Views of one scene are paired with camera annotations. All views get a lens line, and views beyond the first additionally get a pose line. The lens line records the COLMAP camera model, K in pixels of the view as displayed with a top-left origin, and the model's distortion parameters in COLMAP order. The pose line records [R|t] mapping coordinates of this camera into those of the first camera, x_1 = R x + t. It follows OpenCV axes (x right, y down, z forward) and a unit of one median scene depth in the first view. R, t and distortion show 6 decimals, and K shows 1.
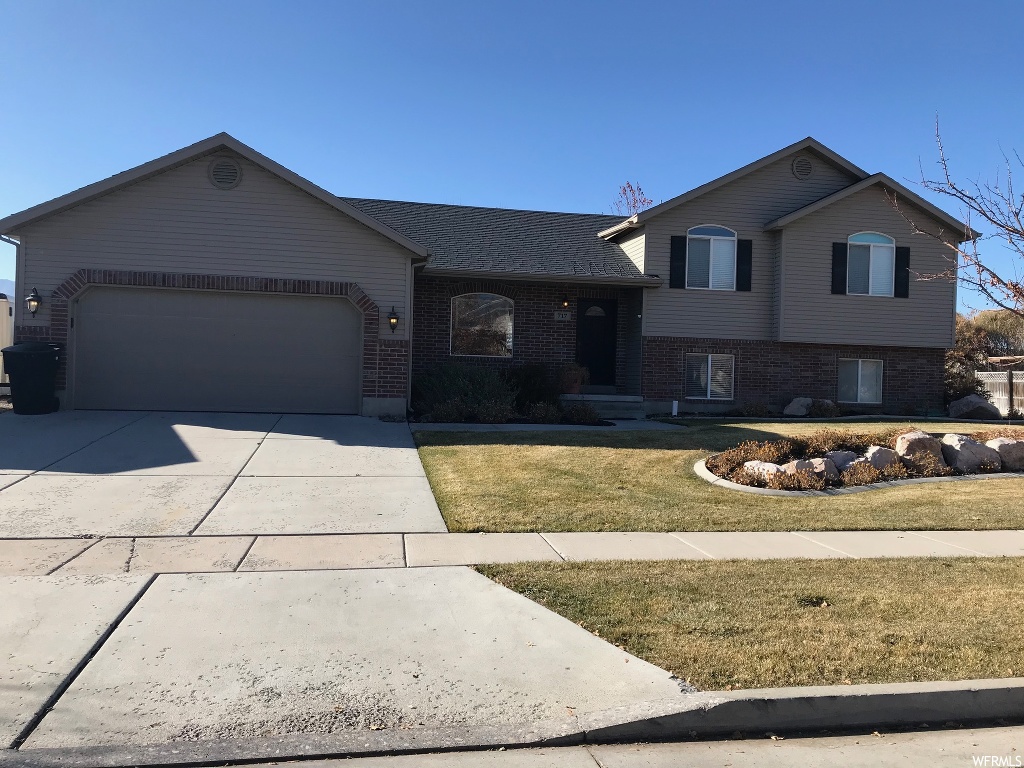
lens RADIAL K [[830.3, 0, 511.9], [0, 830.3, 383.1], [0, 0, 1]] dist [0.031753, -0.030588]
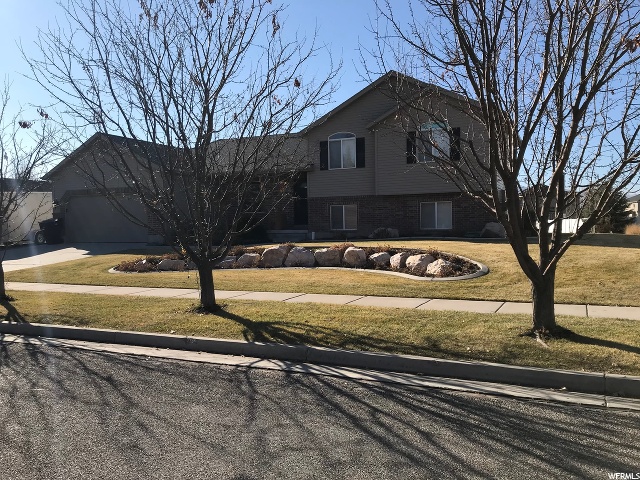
lens RADIAL K [[519.0, 0, 319.8], [0, 519.0, 240.4], [0, 0, 1]] dist [0.031753, -0.030588]
pose [[0.821639, -0.027012, -0.569368, 0.825694], [0.034332, 0.999408, 0.002130, 0.036854], [0.568974, -0.021298, 0.822080, 0.054995]]
